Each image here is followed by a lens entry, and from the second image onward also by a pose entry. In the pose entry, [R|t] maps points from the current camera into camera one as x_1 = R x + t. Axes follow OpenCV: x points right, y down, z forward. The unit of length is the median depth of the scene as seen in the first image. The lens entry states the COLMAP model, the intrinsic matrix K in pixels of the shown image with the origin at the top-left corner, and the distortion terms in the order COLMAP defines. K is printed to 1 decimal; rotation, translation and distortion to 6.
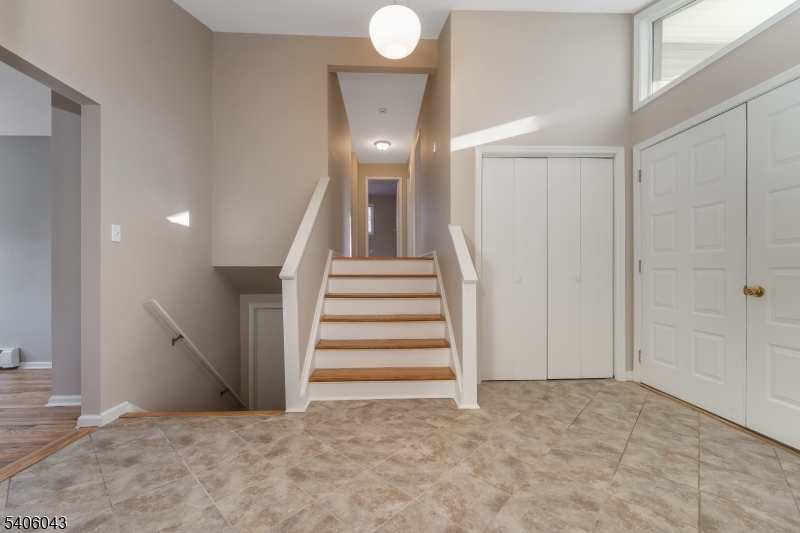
lens RADIAL K [[328.3, 0, 398.6], [0, 328.3, 259.6], [0, 0, 1]] dist [-0.000155, -0.000438]
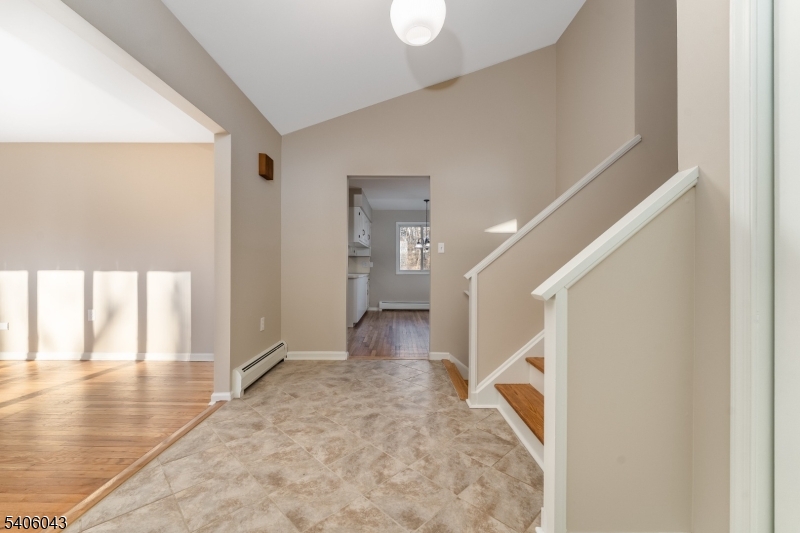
lens RADIAL K [[328.3, 0, 398.6], [0, 328.3, 259.6], [0, 0, 1]] dist [-0.000155, -0.000438]
pose [[-0.048597, -0.022599, -0.998563, 0.885607], [0.032497, 0.999179, -0.024194, 0.013344], [0.998290, -0.033626, -0.047823, 0.960387]]
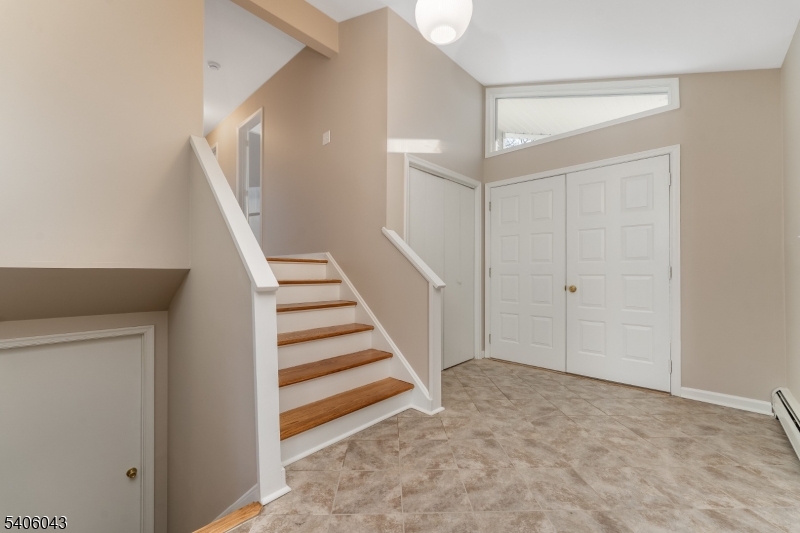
lens RADIAL K [[323.3, 0, 399.6], [0, 323.3, 258.9], [0, 0, 1]] dist [-0.000979, -0.000151]
pose [[0.717751, 0.033249, 0.695506, -0.685005], [-0.028119, 0.999429, -0.018760, 0.001533], [-0.695732, -0.006092, 0.718275, 0.433303]]
